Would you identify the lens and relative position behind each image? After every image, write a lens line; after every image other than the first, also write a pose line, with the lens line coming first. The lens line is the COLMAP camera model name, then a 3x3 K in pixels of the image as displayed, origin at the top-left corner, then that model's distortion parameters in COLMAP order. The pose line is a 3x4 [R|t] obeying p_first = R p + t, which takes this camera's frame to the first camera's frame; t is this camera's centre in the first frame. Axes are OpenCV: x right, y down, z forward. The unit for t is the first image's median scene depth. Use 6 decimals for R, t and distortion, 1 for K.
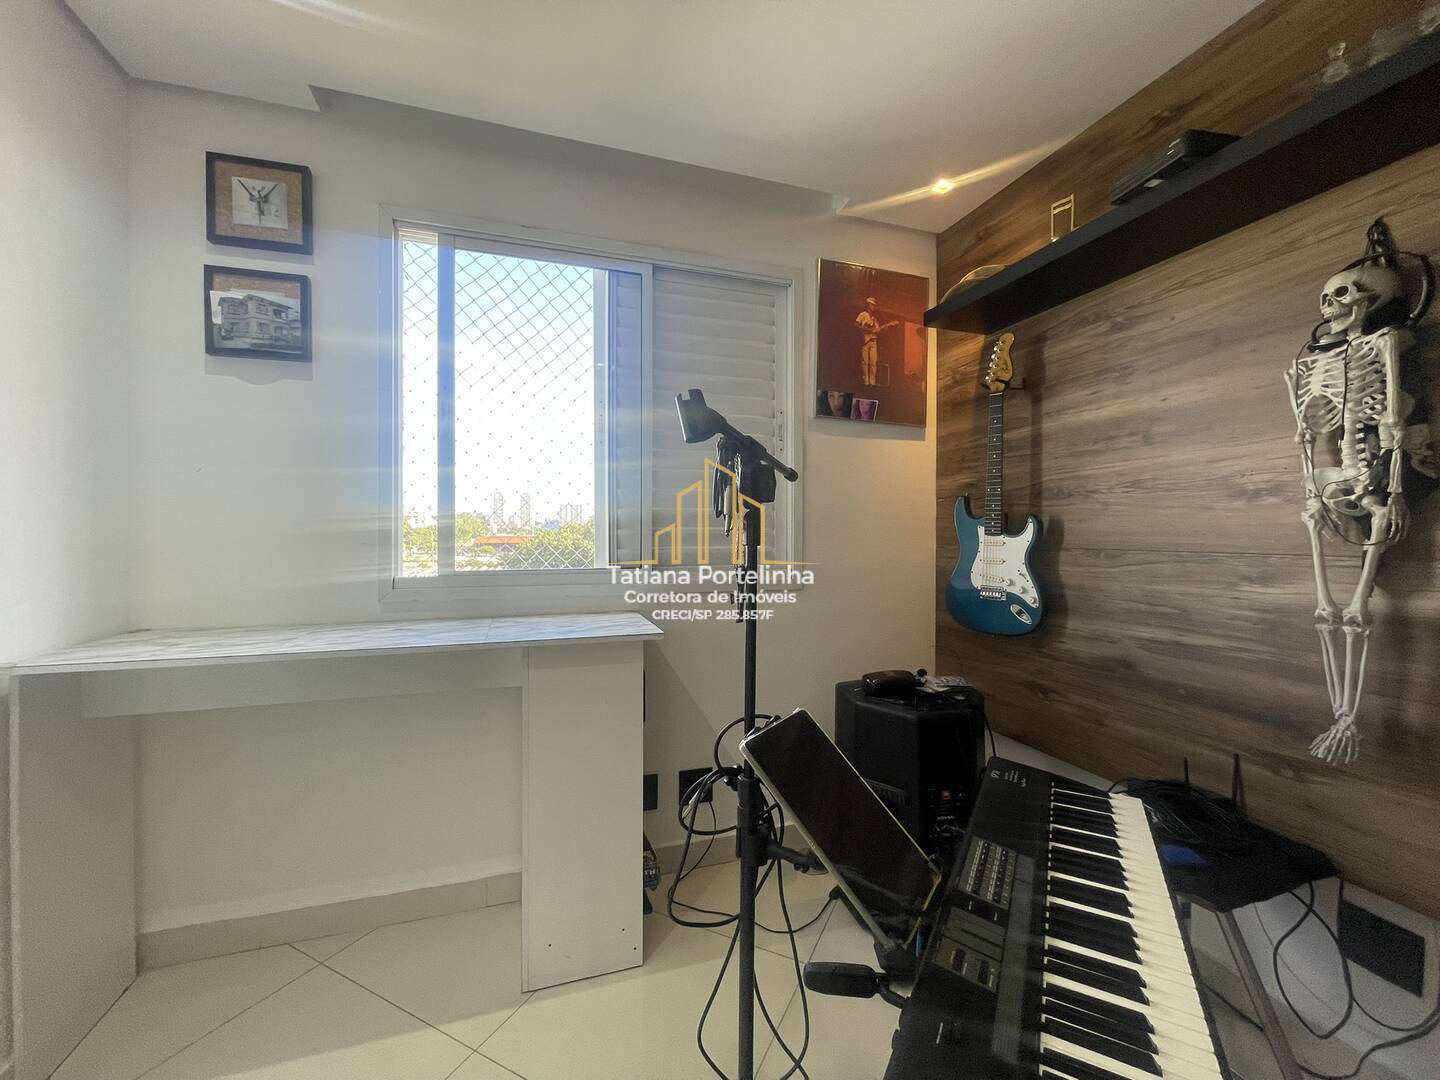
lens RADIAL K [[581.5, 0, 720.6], [0, 581.5, 537.3], [0, 0, 1]] dist [-0.003006, 0.001111]
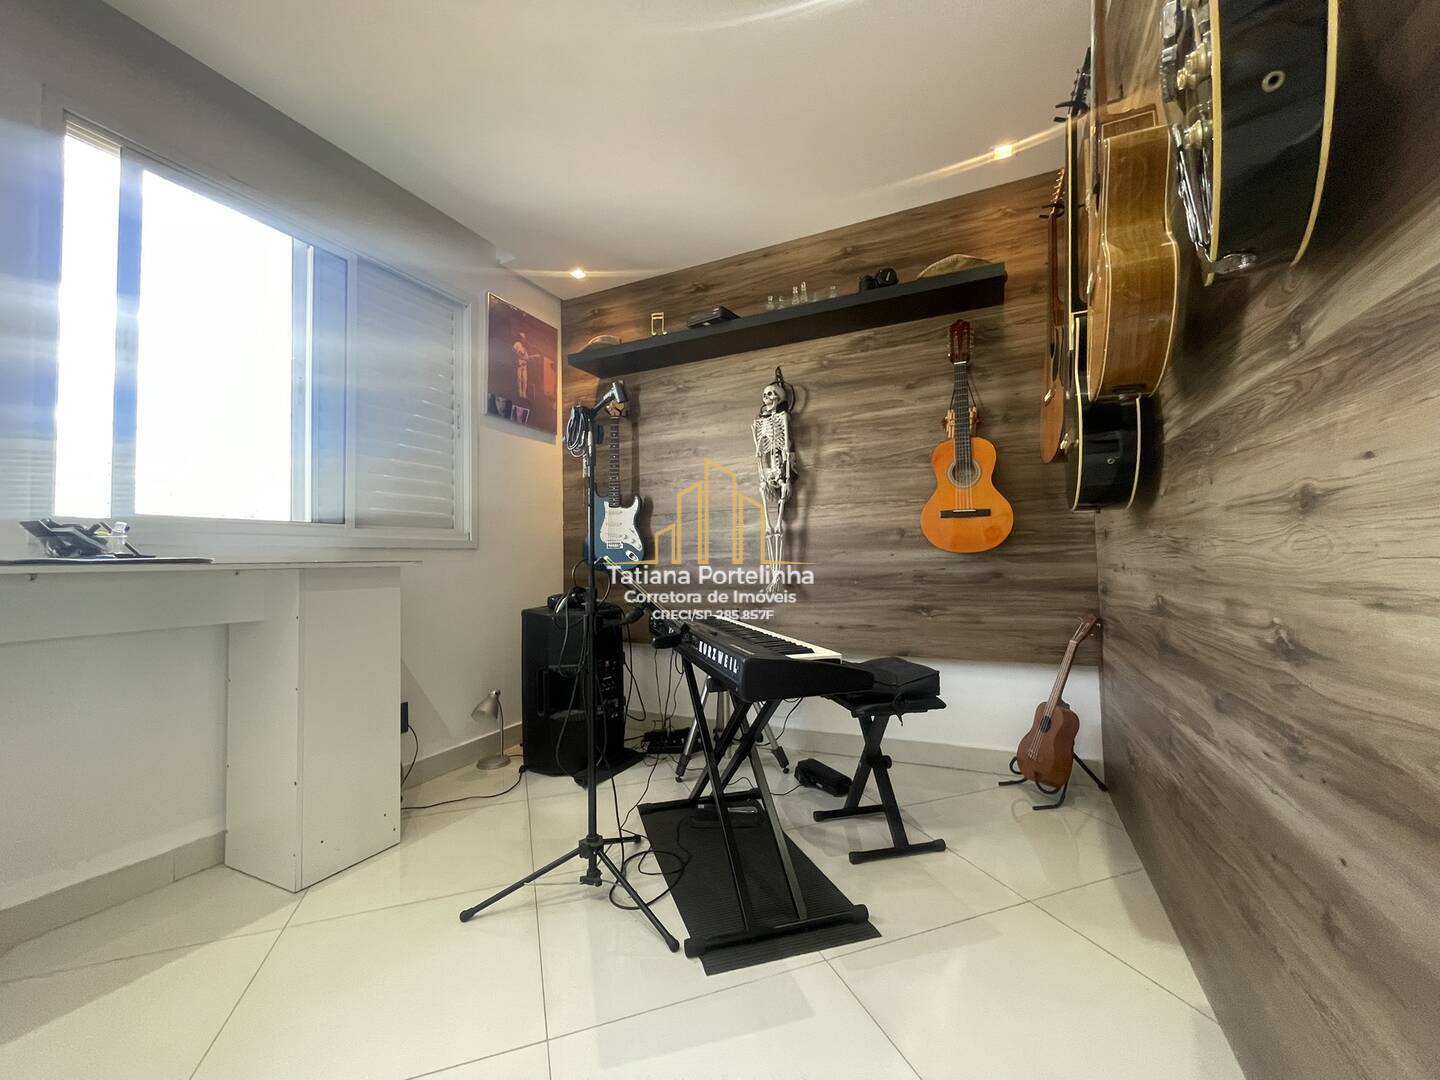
lens RADIAL K [[581.5, 0, 716.8], [0, 581.5, 544.7], [0, 0, 1]] dist [-0.003006, 0.001111]
pose [[0.693180, 0.004635, 0.720749, -0.514006], [0.027464, 0.999083, -0.032839, 0.172641], [-0.720241, 0.042558, 0.692418, -0.300998]]
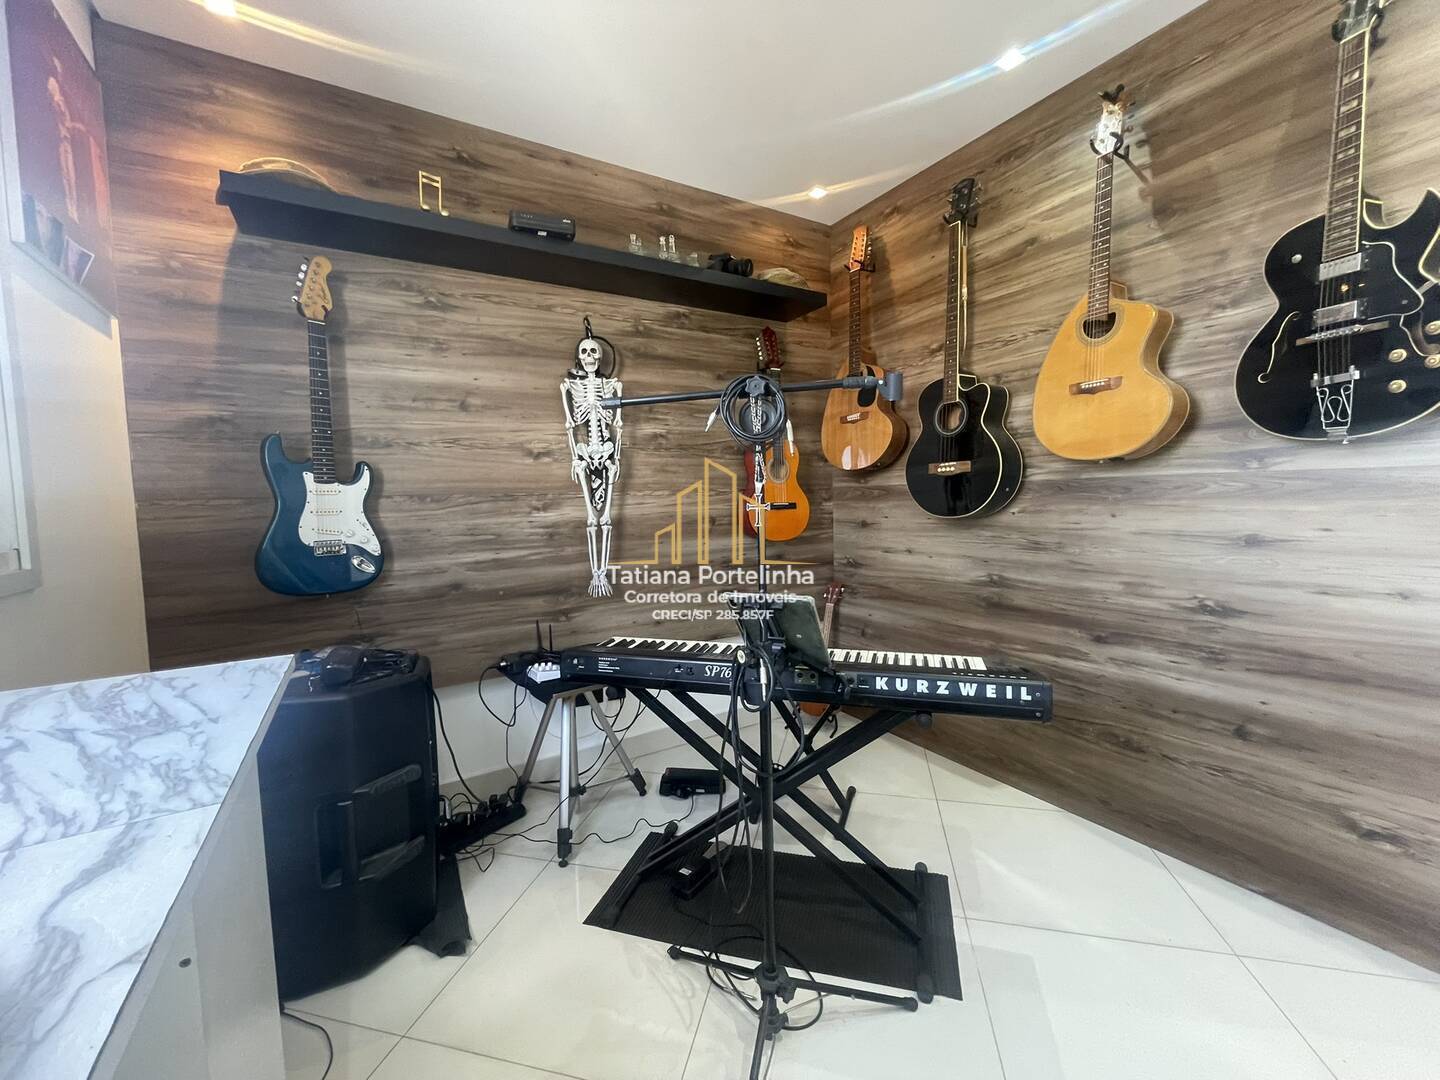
lens RADIAL K [[581.5, 0, 721.0], [0, 581.5, 542.1], [0, 0, 1]] dist [-0.003006, 0.001111]
pose [[-0.218611, -0.074239, 0.972984, -0.601158], [0.034055, 0.995914, 0.083640, 0.036652], [-0.975218, 0.051419, -0.215189, 0.673638]]
